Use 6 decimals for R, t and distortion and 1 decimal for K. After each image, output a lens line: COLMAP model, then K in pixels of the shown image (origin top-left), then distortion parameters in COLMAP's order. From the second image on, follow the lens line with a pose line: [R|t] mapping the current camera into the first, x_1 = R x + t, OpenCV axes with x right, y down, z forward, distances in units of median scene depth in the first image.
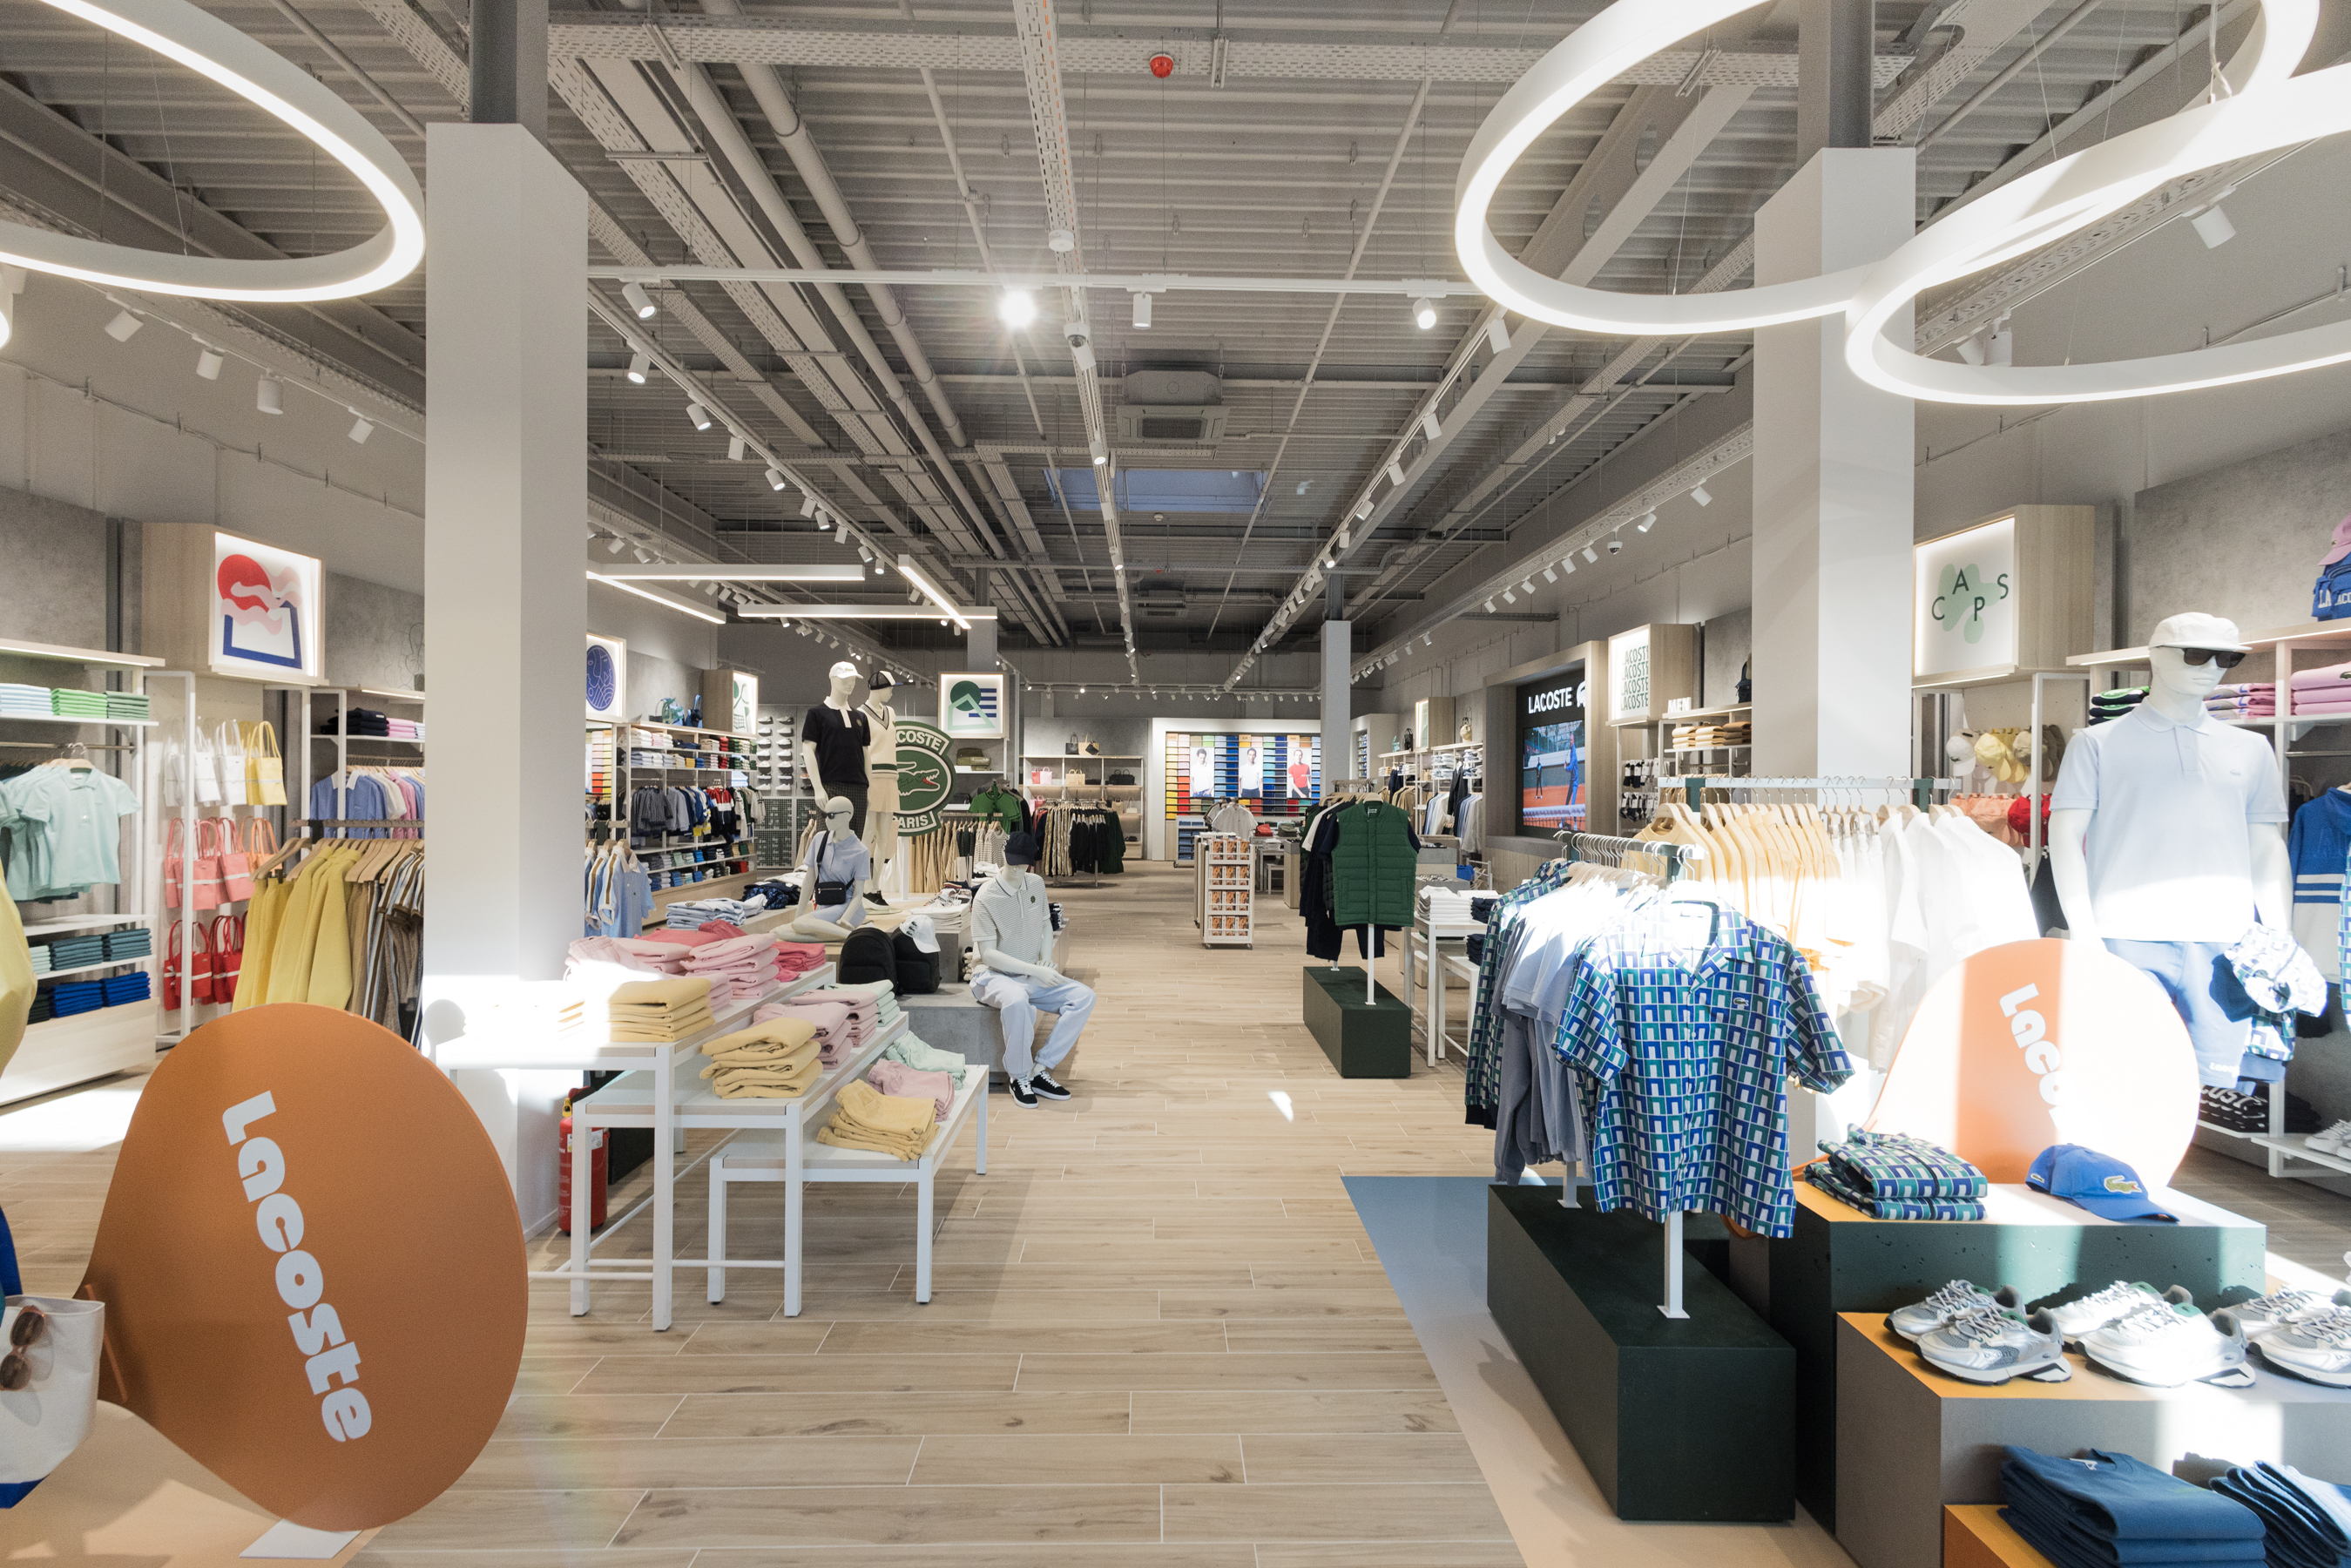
lens RADIAL K [[1026.5, 0, 1181.6], [0, 1026.5, 797.6], [0, 0, 1]] dist [0.010351, -0.000847]
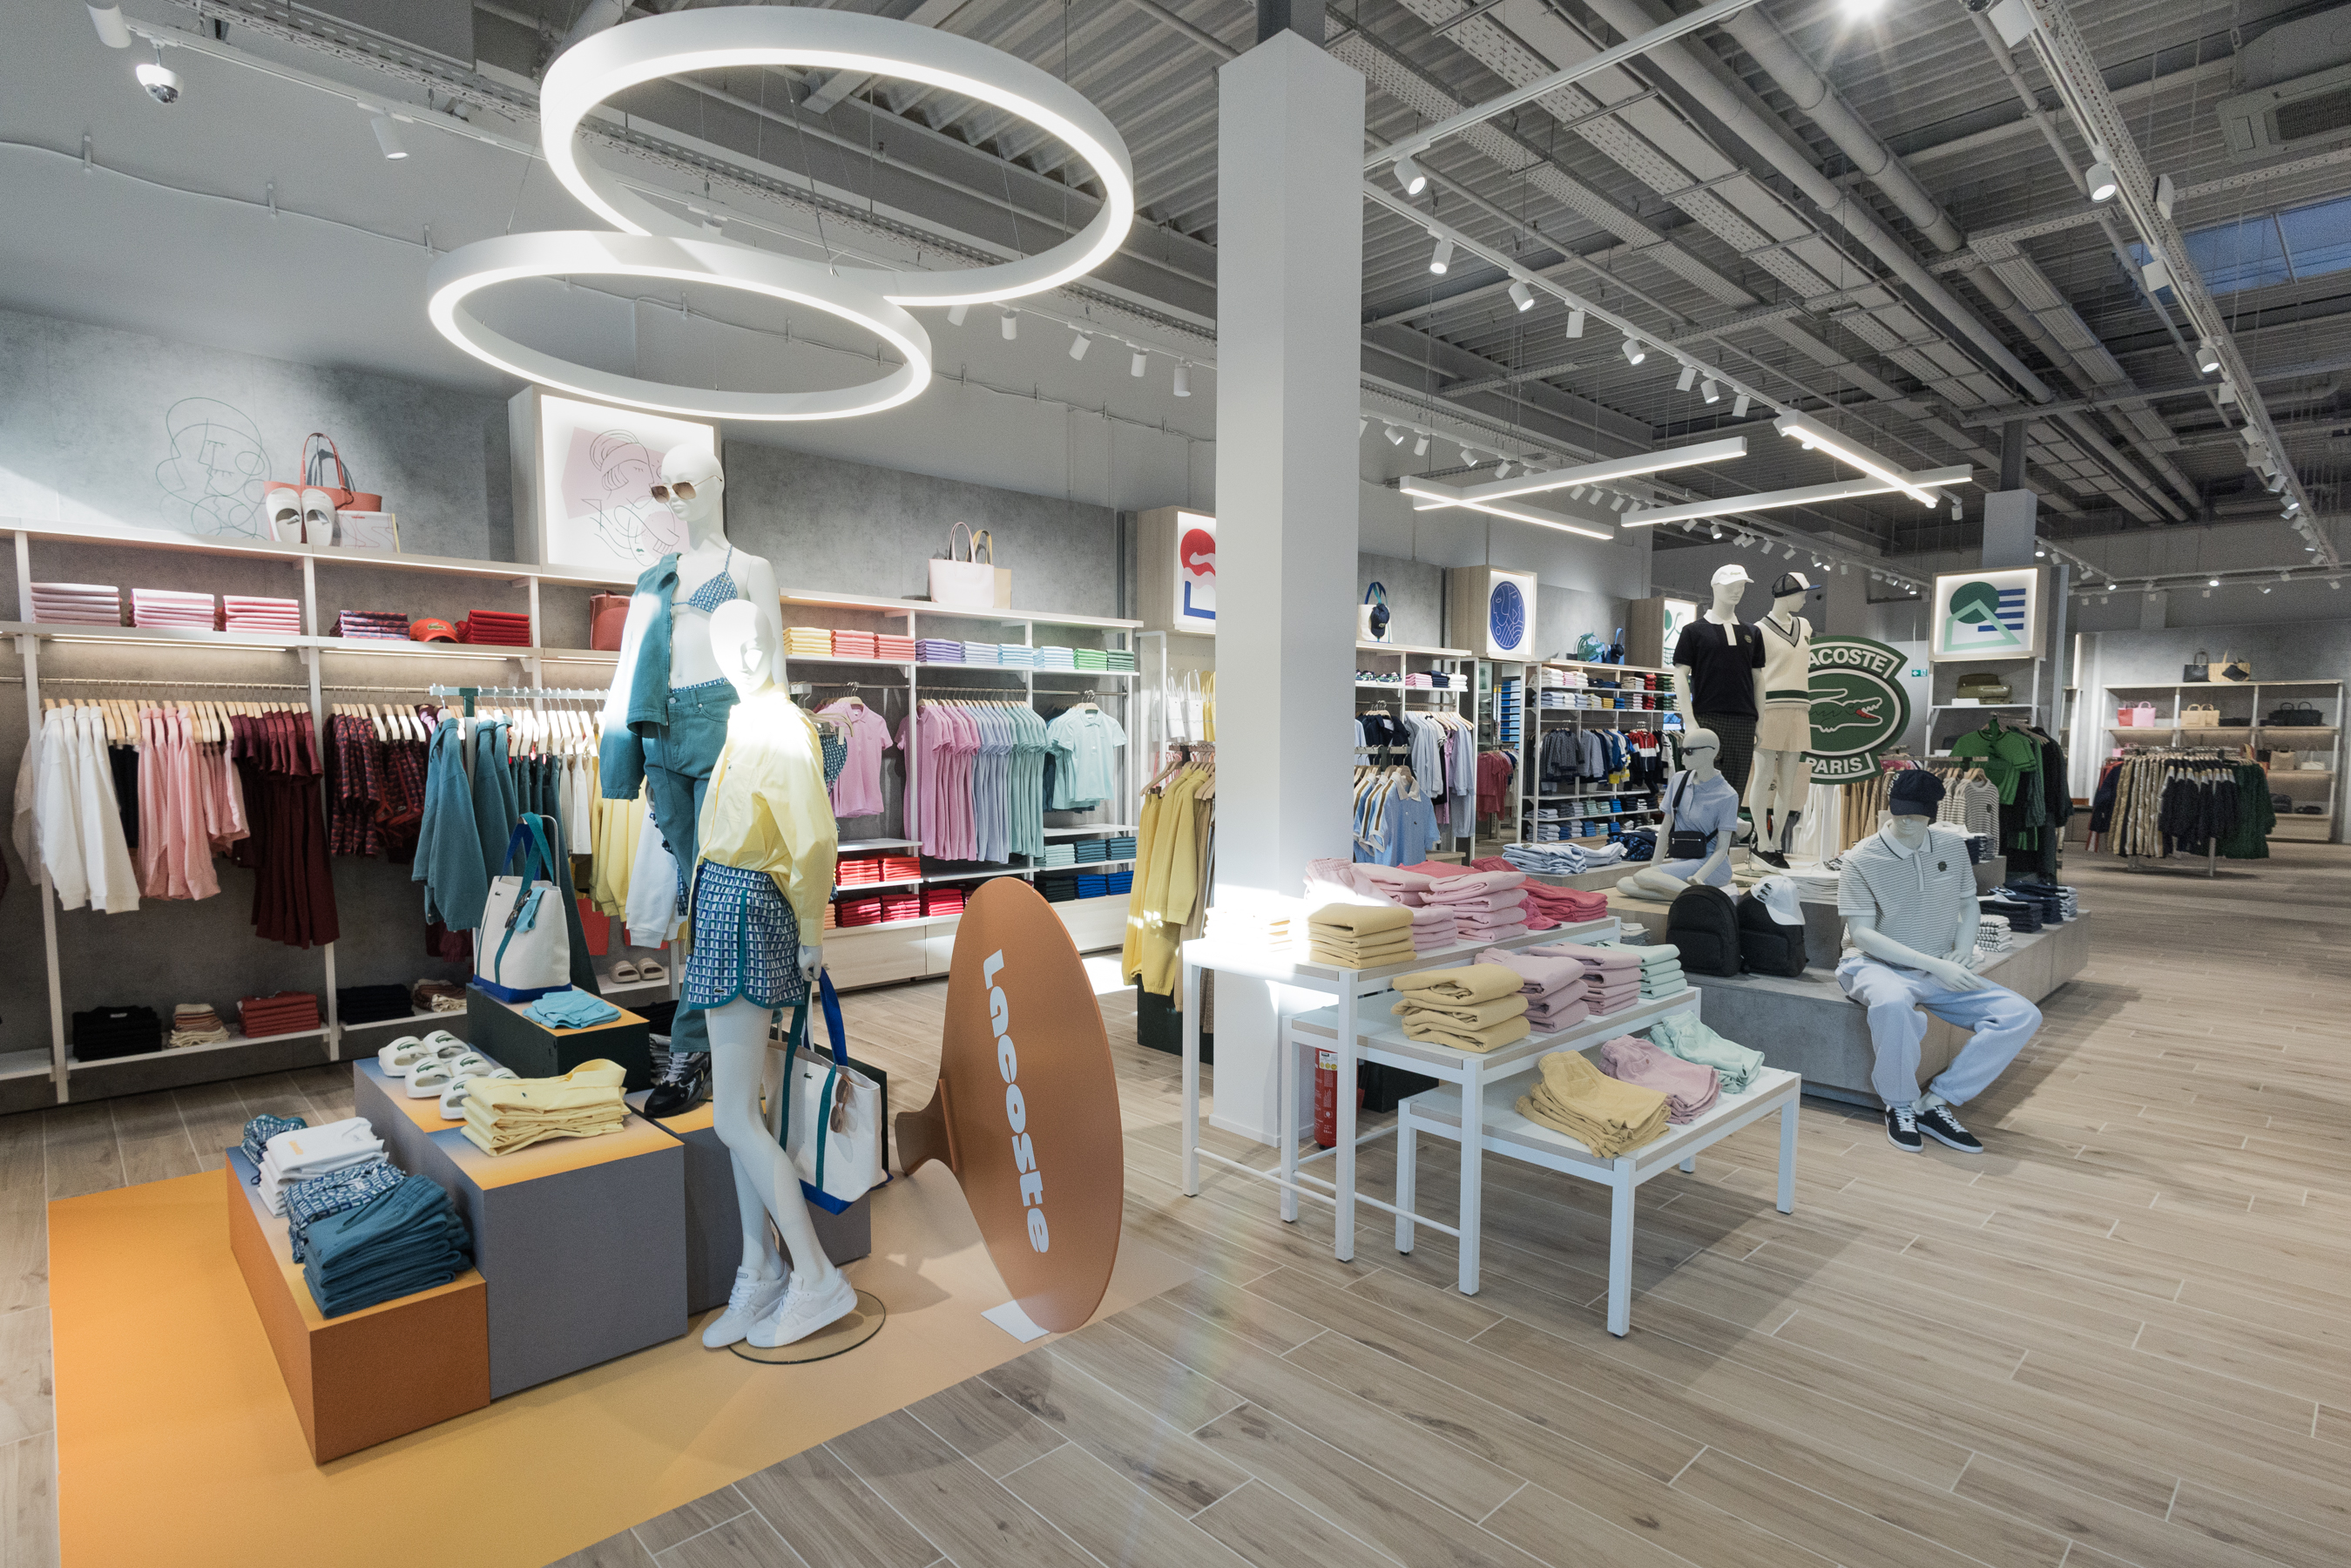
lens RADIAL K [[1159.0, 0, 1231.4], [0, 1159.0, 834.3], [0, 0, 1]] dist [0.008219, -0.001640]
pose [[0.694039, 0.050872, -0.718137, 0.089201], [0.001393, 0.997404, 0.072002, 0.018430], [0.719936, -0.050973, 0.692166, 0.091977]]
